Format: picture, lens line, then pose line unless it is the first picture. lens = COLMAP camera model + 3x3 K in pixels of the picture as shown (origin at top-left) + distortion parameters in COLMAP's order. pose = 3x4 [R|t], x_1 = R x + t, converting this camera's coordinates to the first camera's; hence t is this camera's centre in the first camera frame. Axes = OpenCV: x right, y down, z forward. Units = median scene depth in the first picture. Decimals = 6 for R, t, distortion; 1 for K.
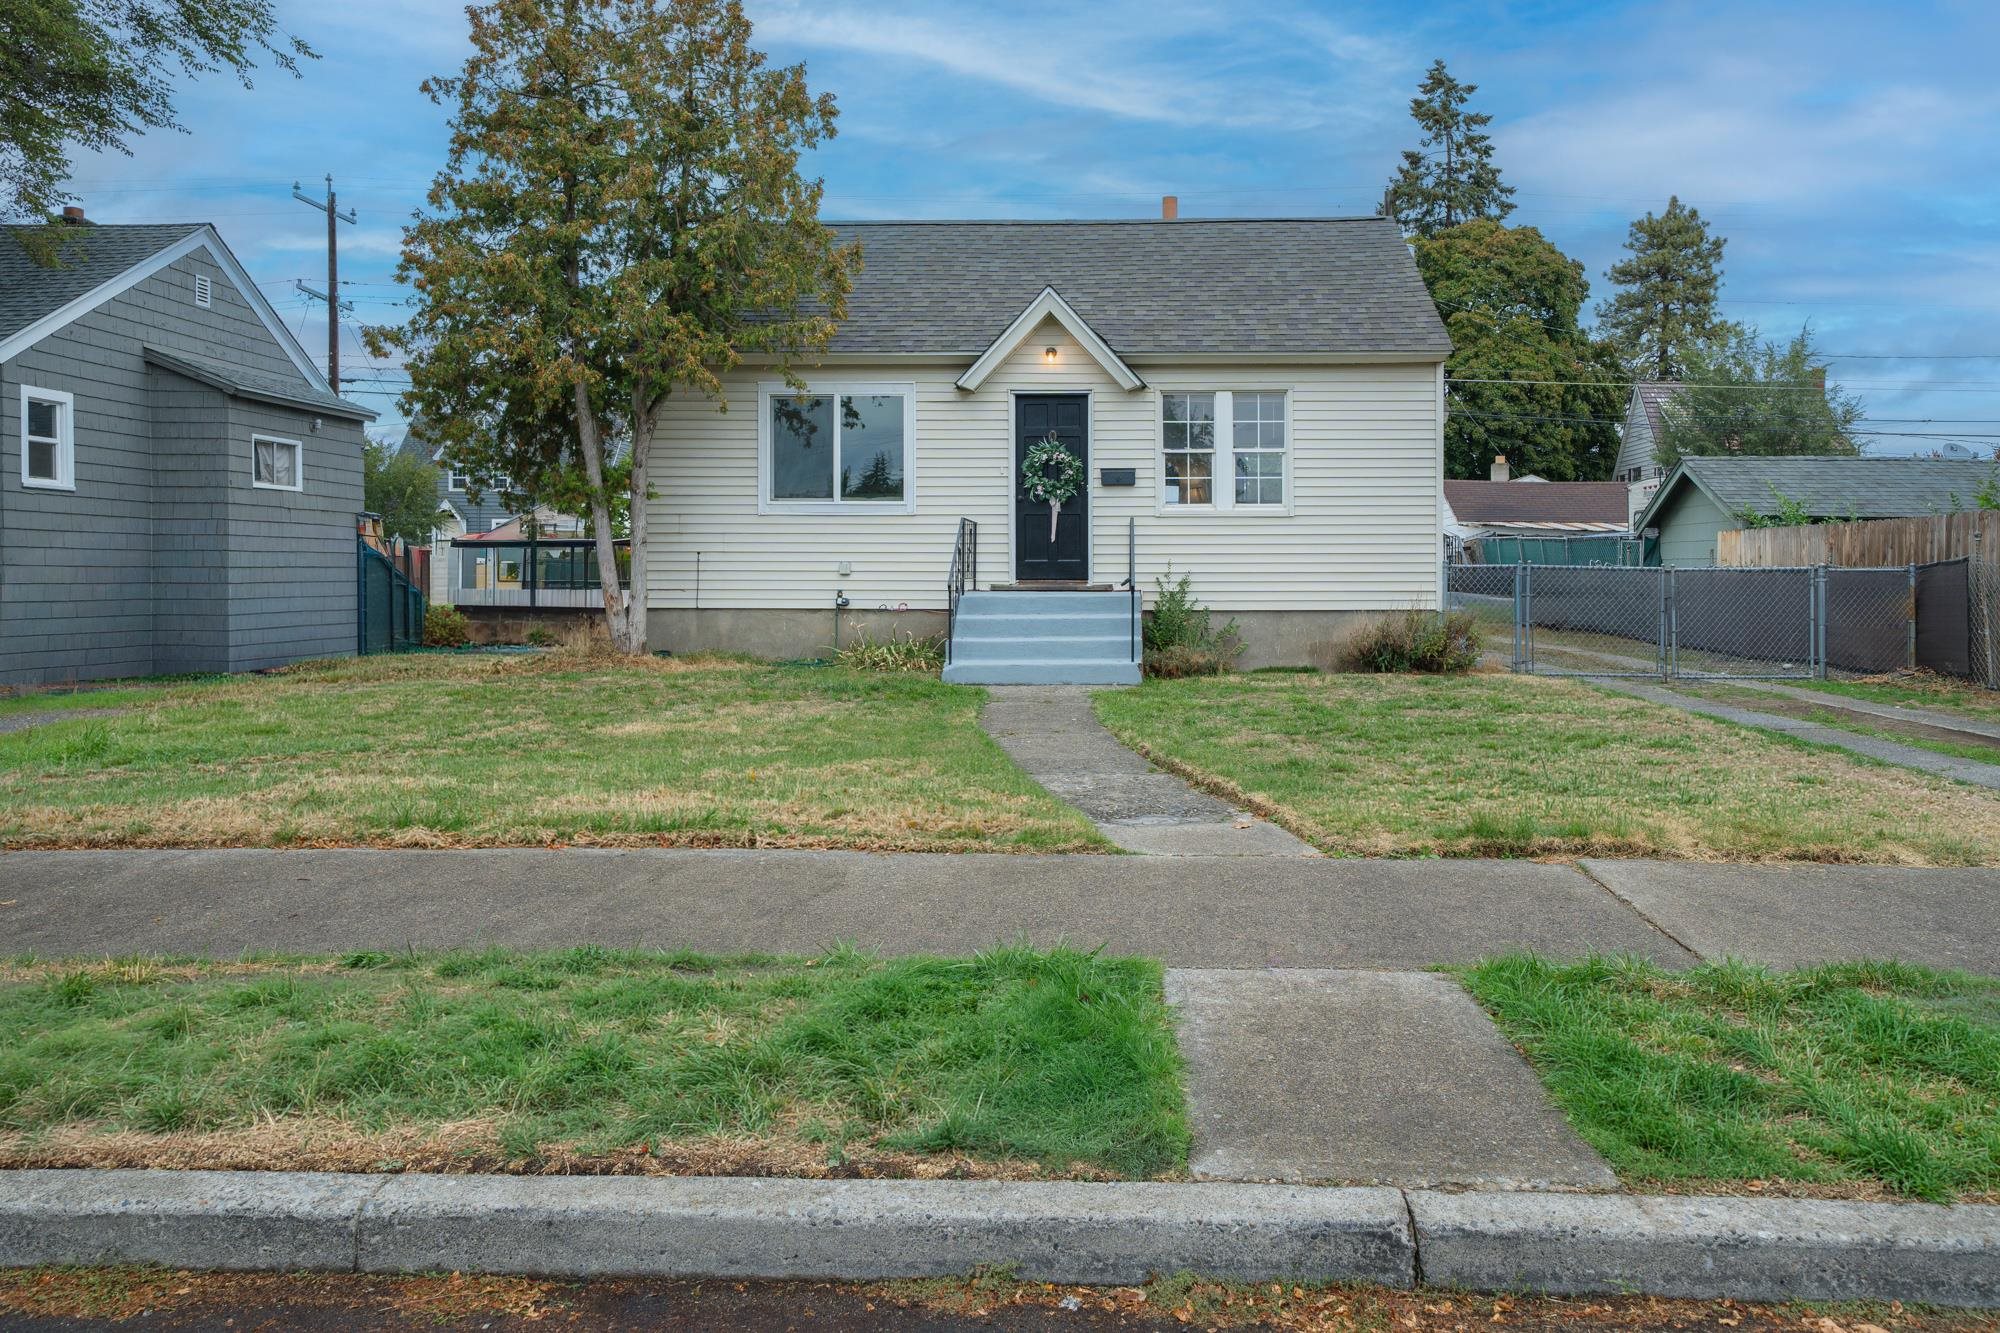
lens RADIAL K [[1330.6, 0, 1167.3], [0, 1330.6, 586.0], [0, 0, 1]] dist [0.016149, 0.004946]
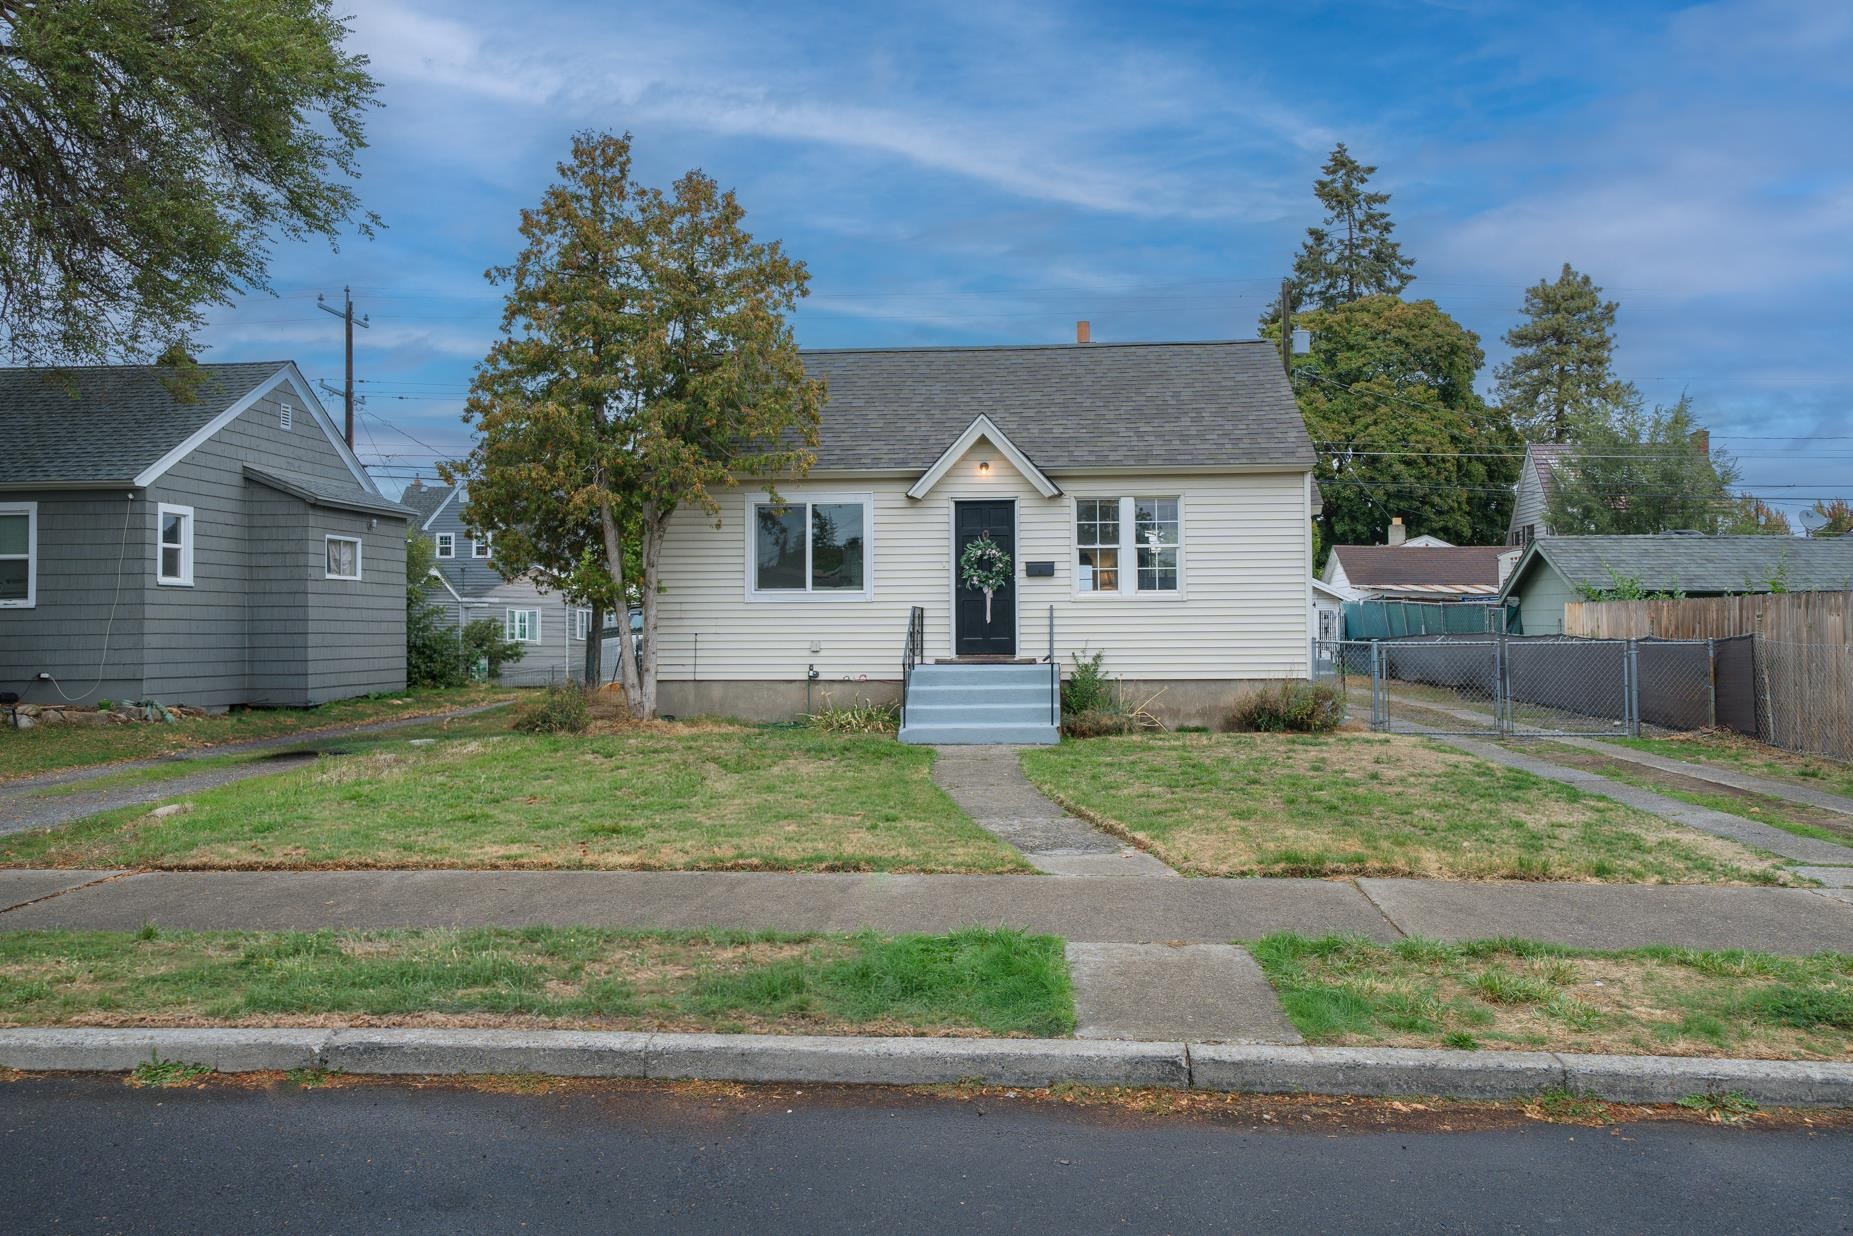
lens RADIAL K [[1282.6, 0, 1044.9], [0, 1282.6, 605.4], [0, 0, 1]] dist [0.018242, -0.006257]
pose [[0.999338, -0.006637, -0.035769, 0.008792], [0.005890, 0.999764, -0.020928, -0.024763], [0.035900, 0.020704, 0.999141, -0.159393]]
